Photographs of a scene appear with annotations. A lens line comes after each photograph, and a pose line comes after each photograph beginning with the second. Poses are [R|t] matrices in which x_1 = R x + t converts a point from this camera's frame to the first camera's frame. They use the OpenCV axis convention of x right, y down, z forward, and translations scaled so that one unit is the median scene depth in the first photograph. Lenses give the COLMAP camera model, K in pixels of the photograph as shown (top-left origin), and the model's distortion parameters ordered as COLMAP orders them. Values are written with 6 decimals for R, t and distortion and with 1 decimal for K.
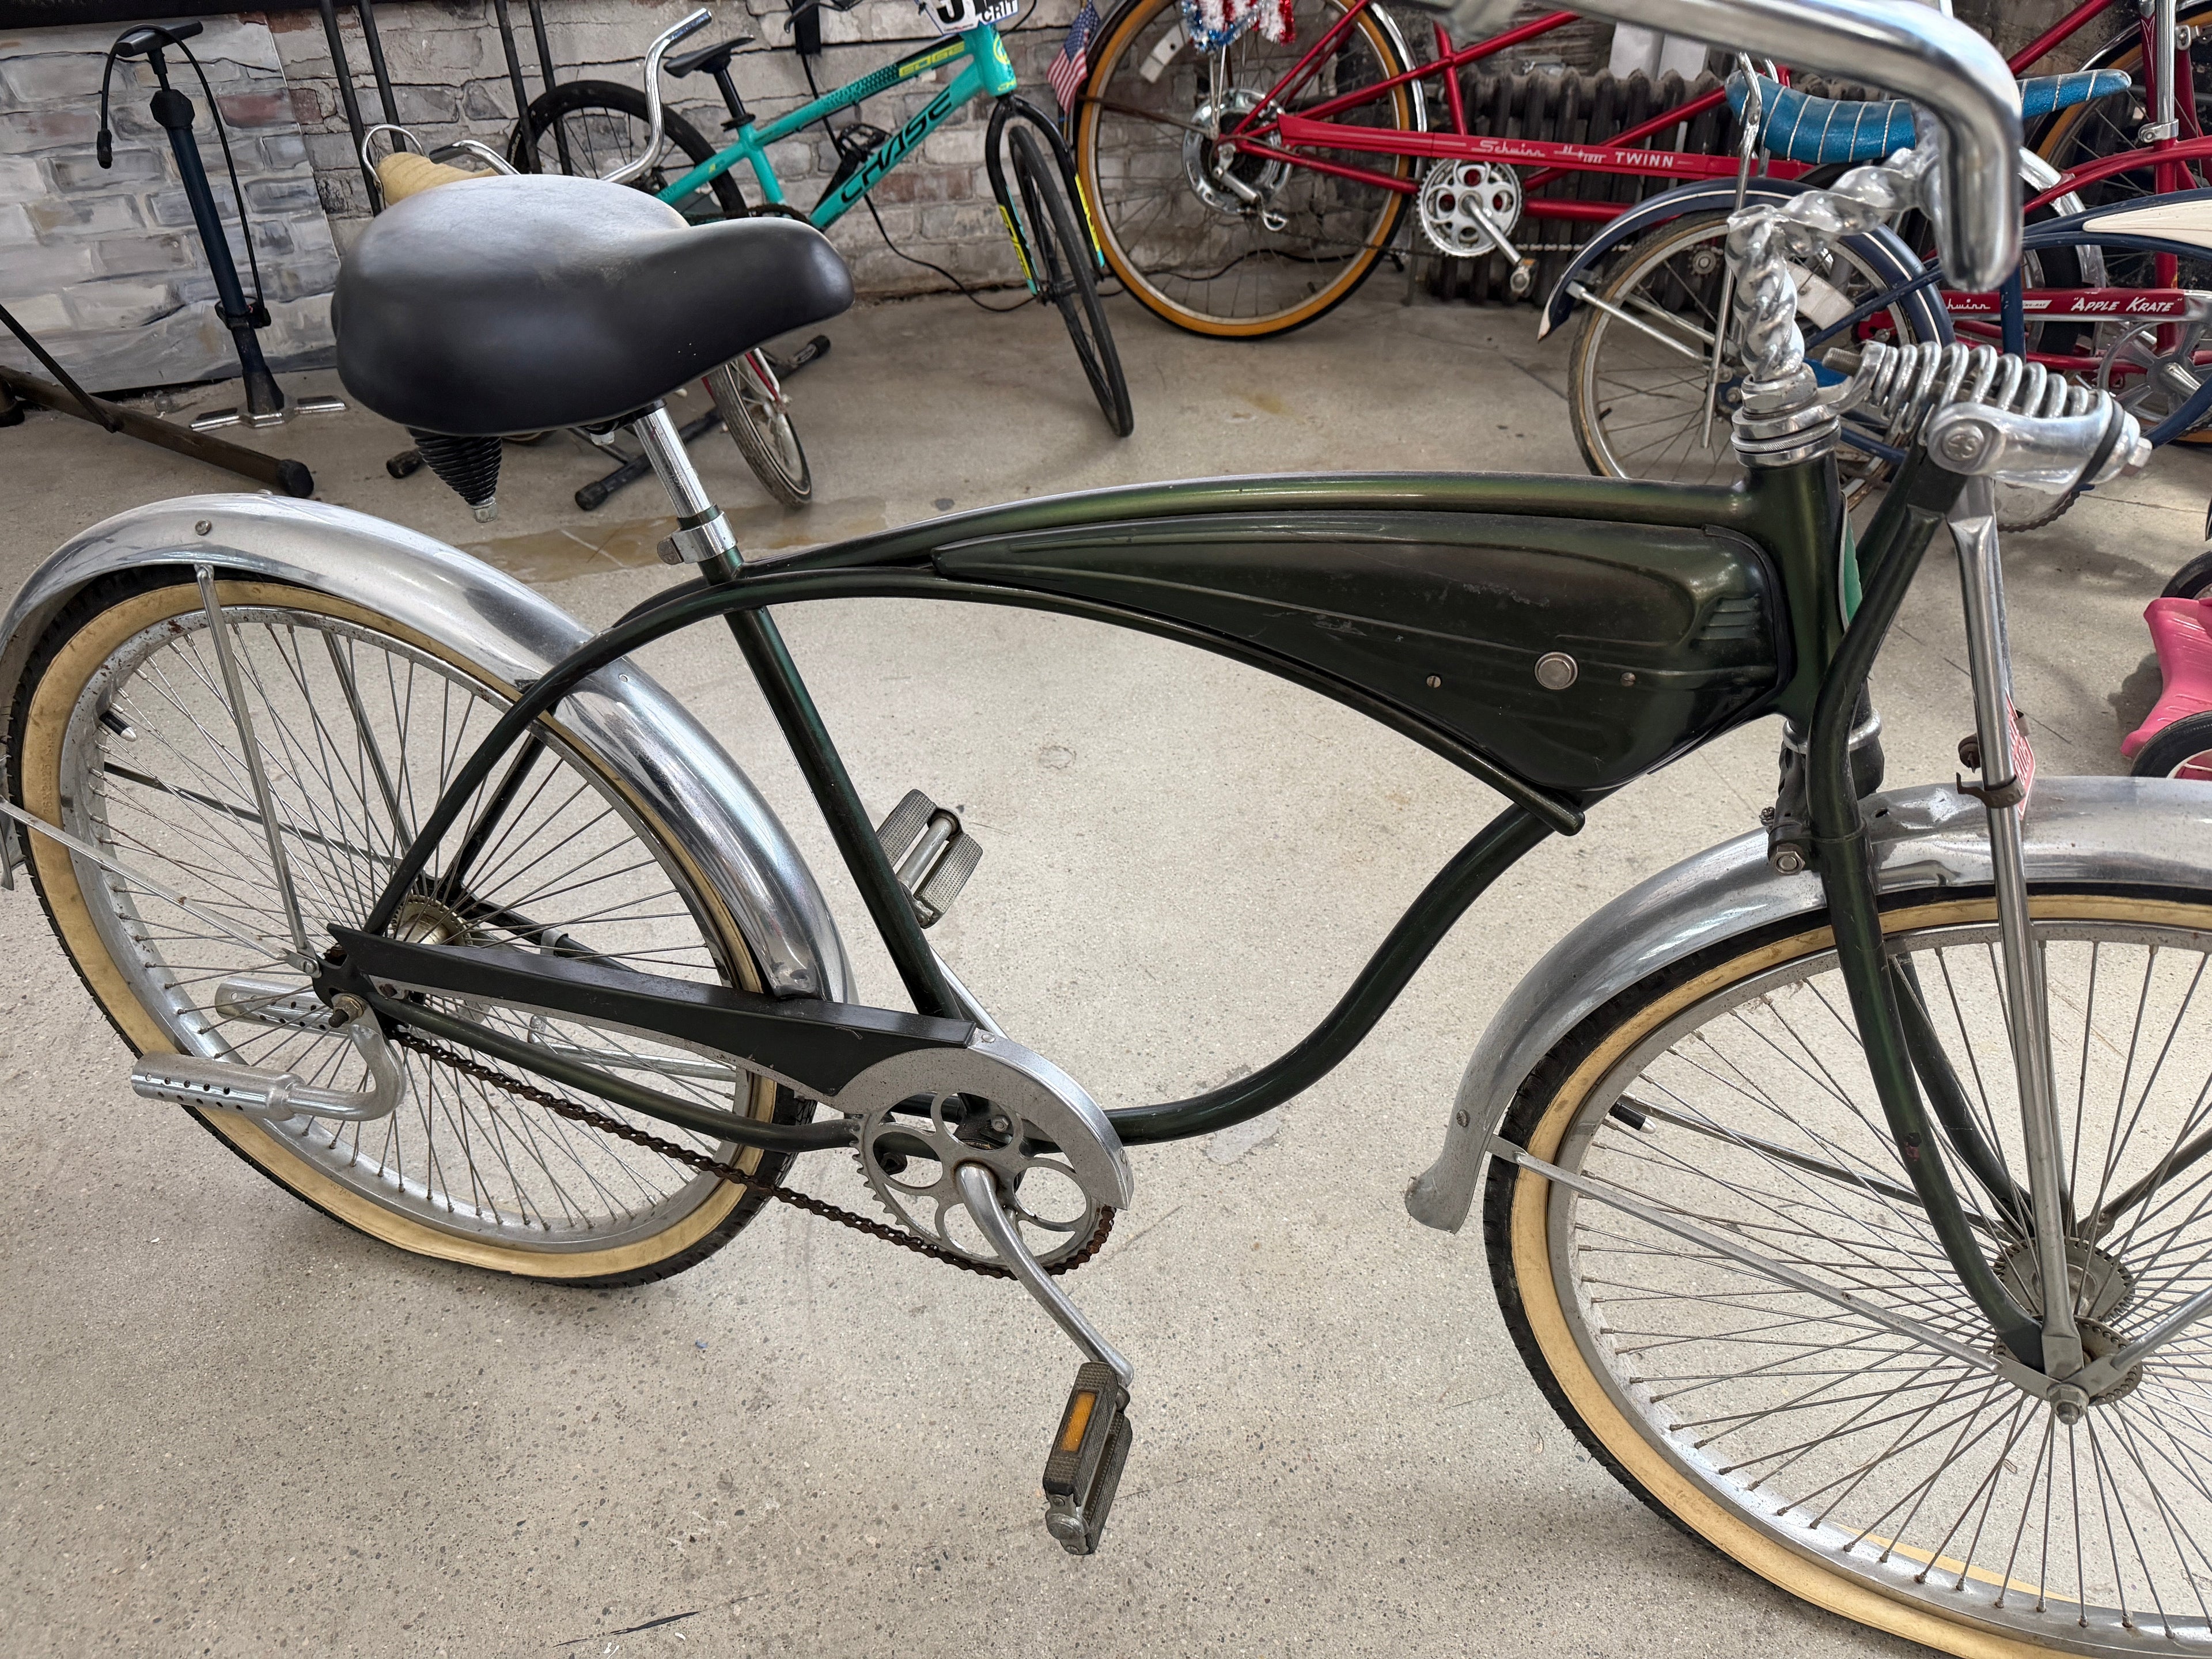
lens RADIAL K [[1549.5, 0, 1123.6], [0, 1549.5, 834.1], [0, 0, 1]] dist [0.054897, -0.115290]
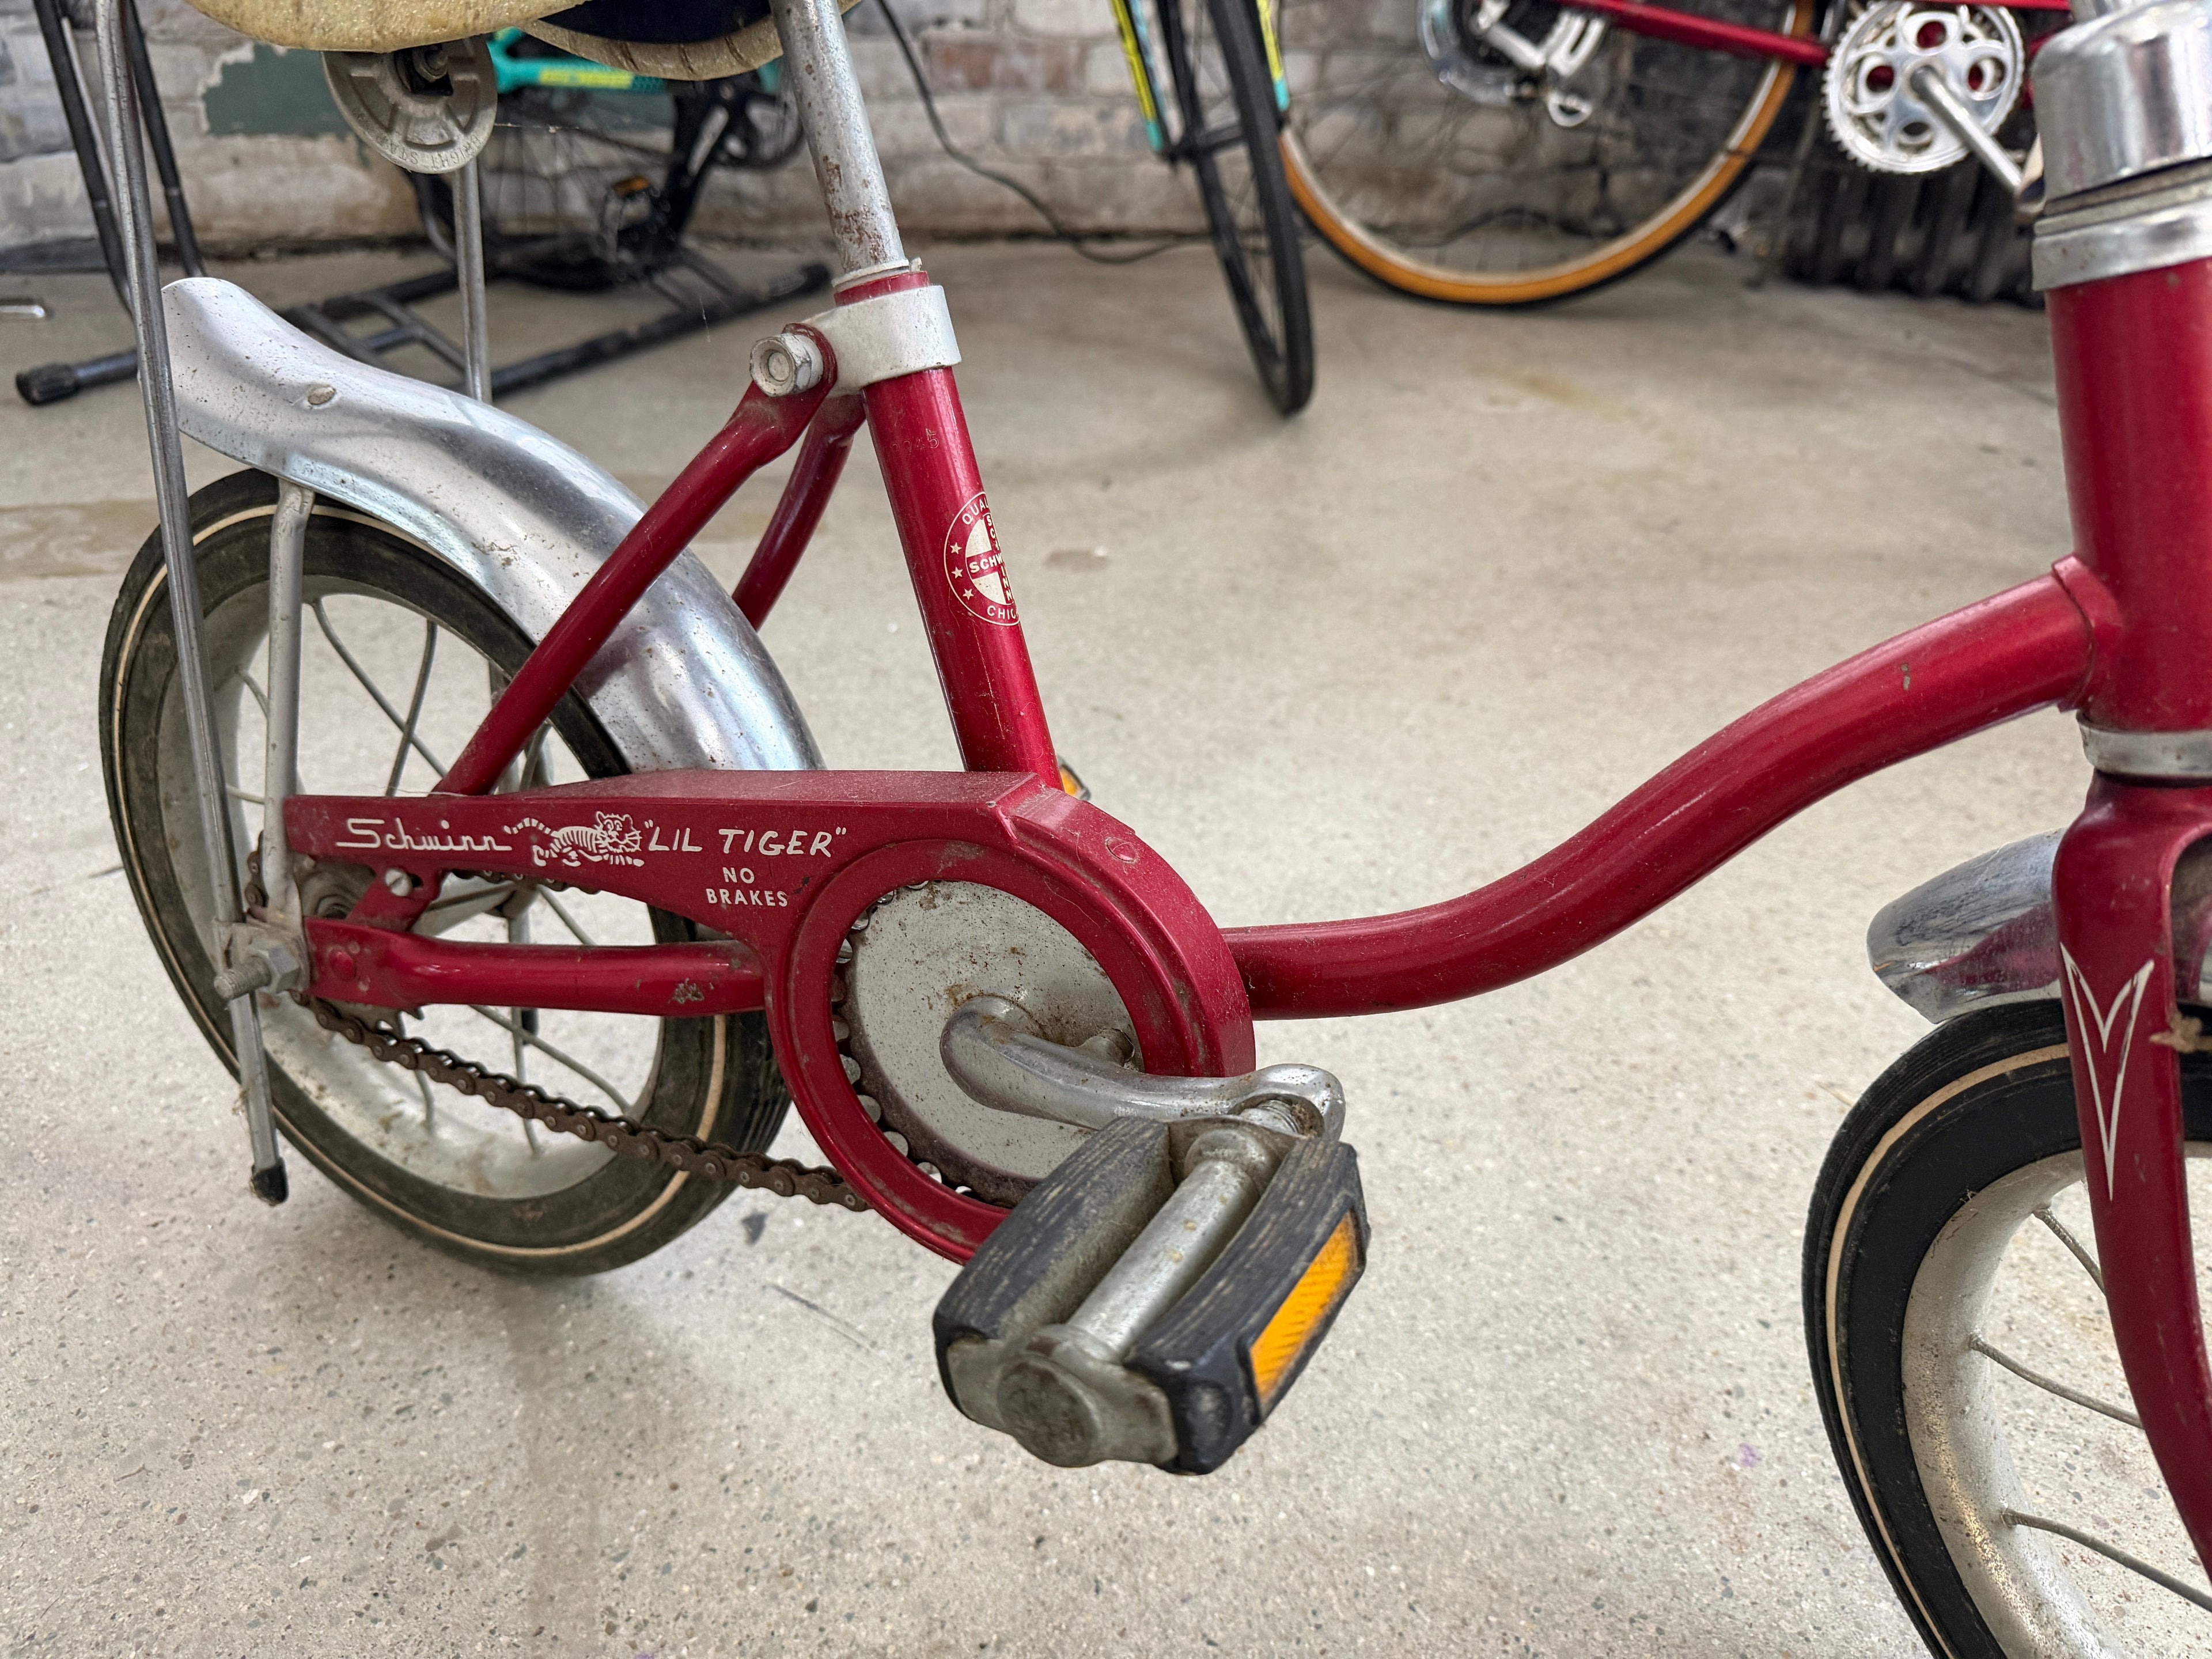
lens RADIAL K [[1620.0, 0, 1088.5], [0, 1620.0, 876.3], [0, 0, 1]] dist [-0.089857, 0.062995]
pose [[0.991954, 0.084883, -0.093929, -0.004186], [-0.090900, 0.993944, -0.061739, -0.046590], [0.088120, 0.069780, 0.993663, 0.410261]]
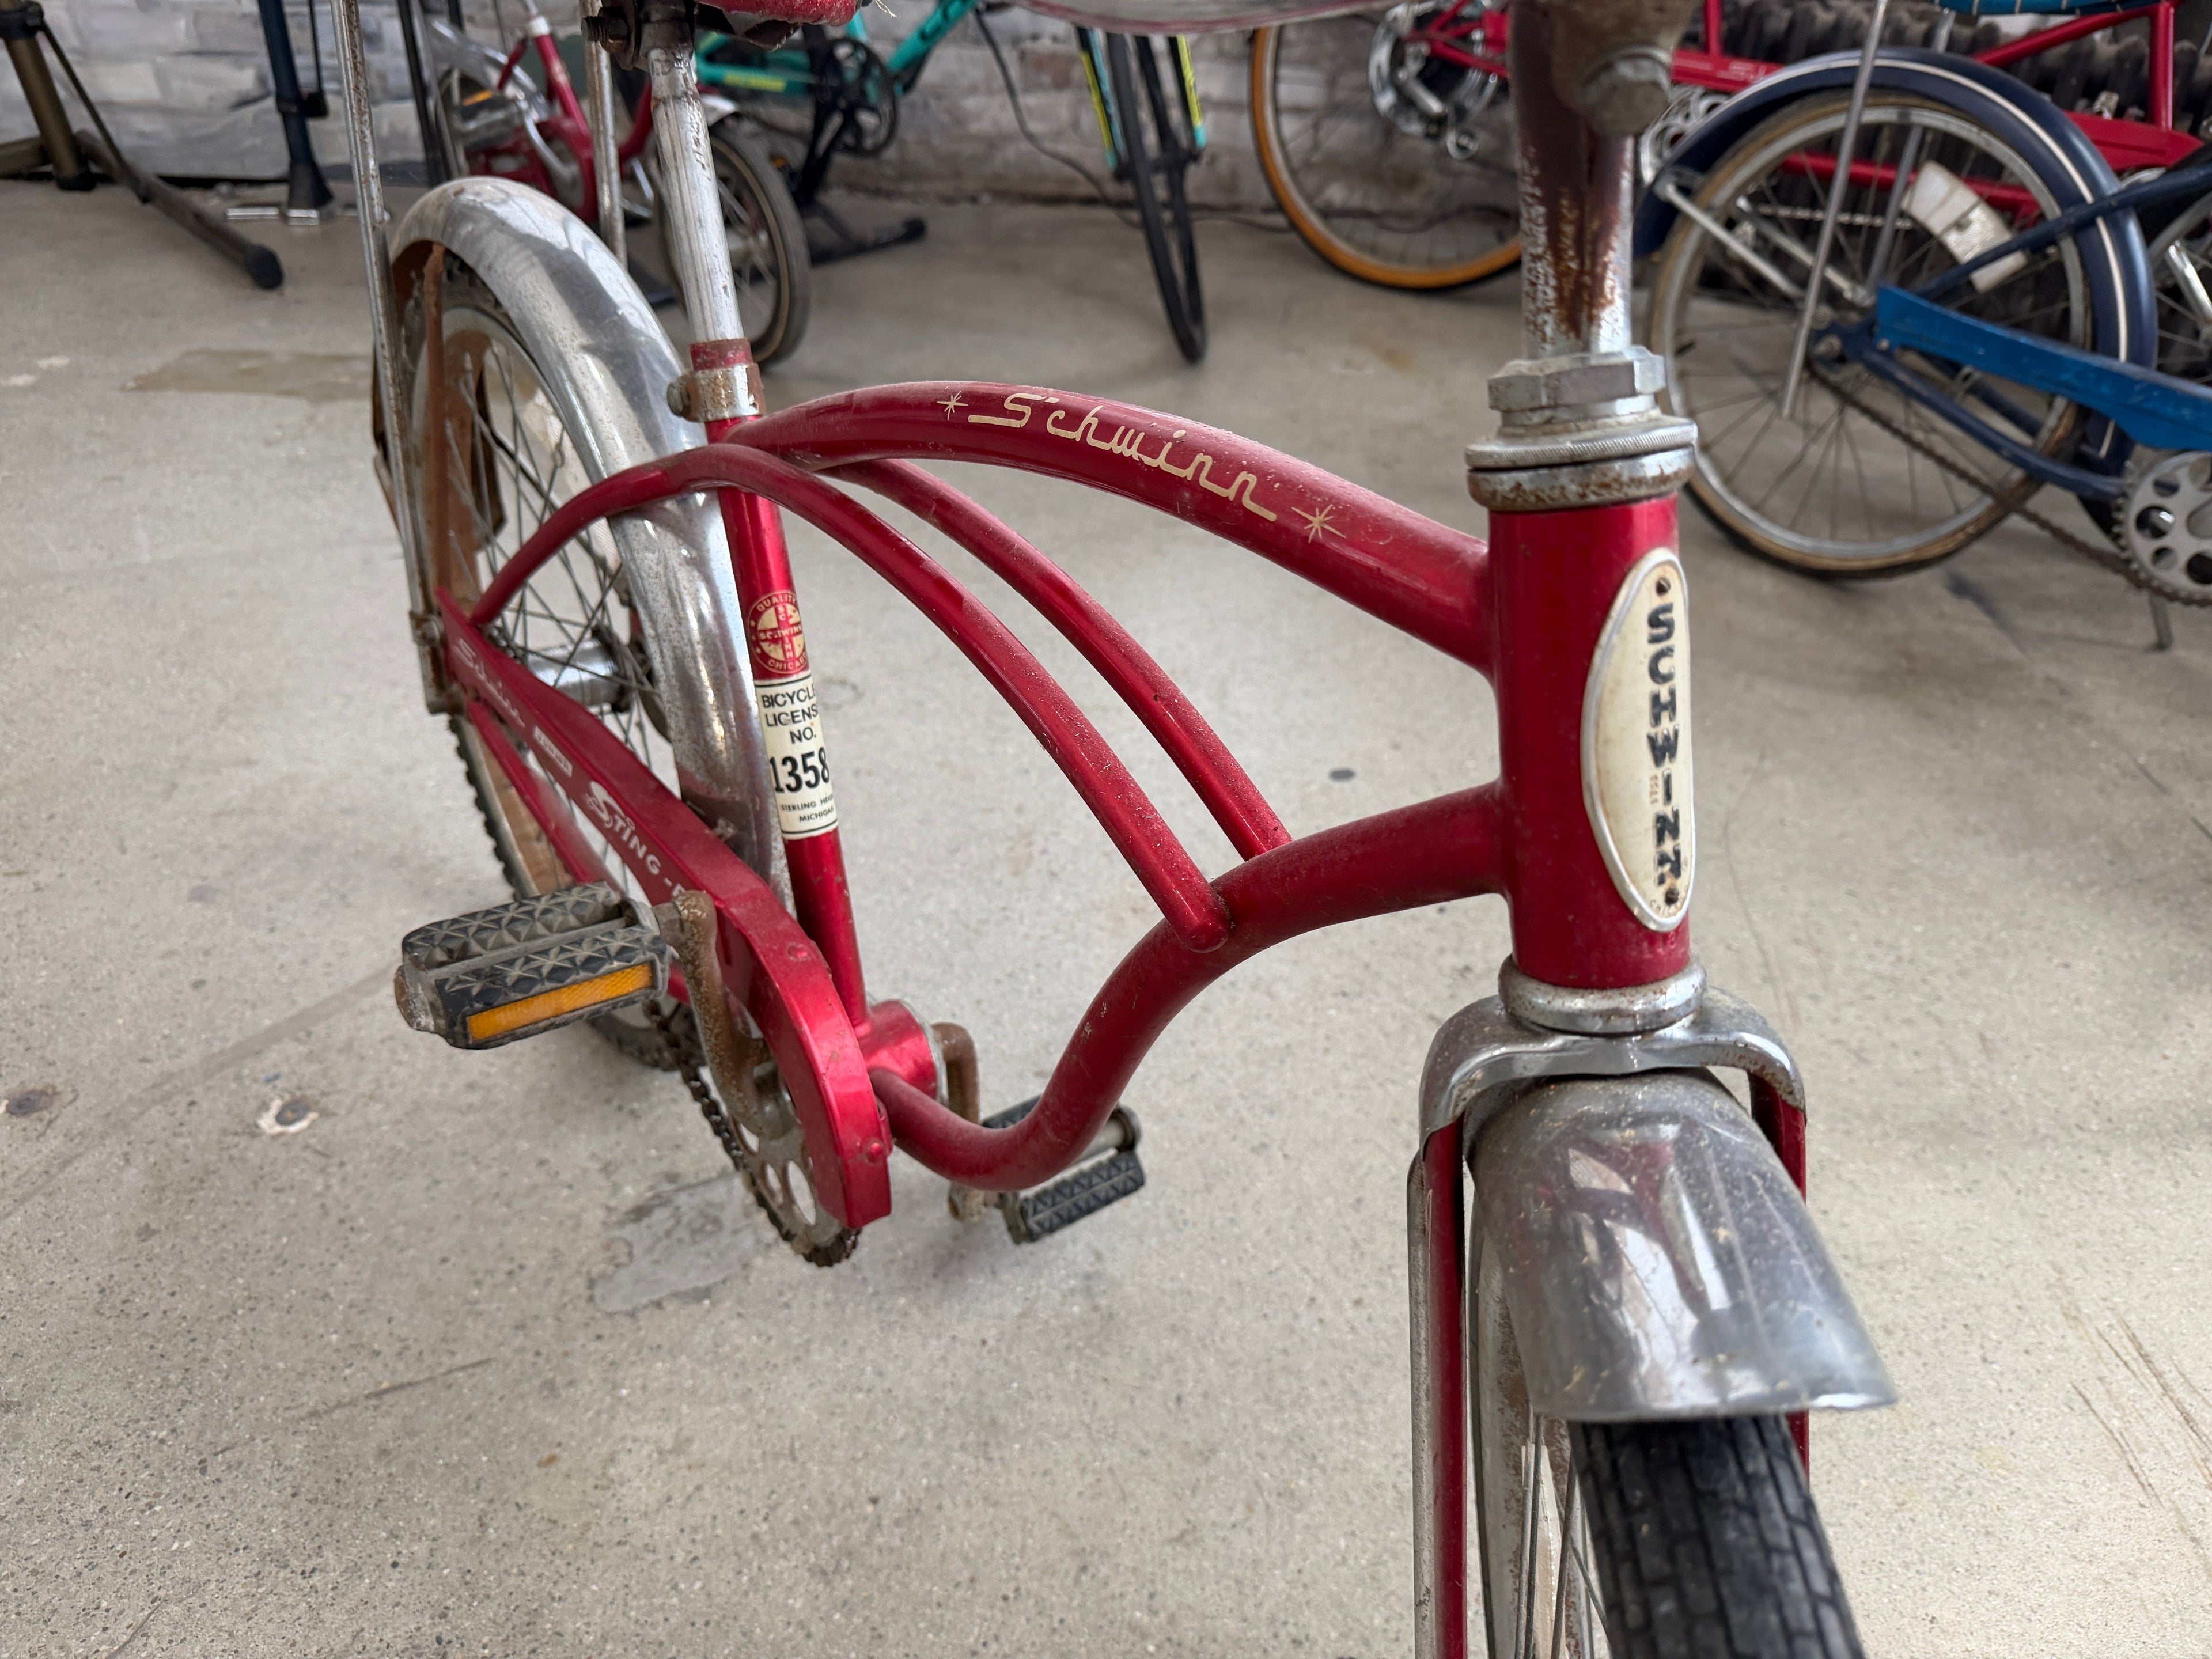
lens RADIAL K [[1574.5, 0, 1095.4], [0, 1574.5, 830.3], [0, 0, 1]] dist [-0.022933, -0.005074]
pose [[0.955778, 0.206555, -0.209342, 0.162141], [-0.212145, 0.977229, -0.004353, -0.005959], [0.203676, 0.048571, 0.977833, 0.197758]]
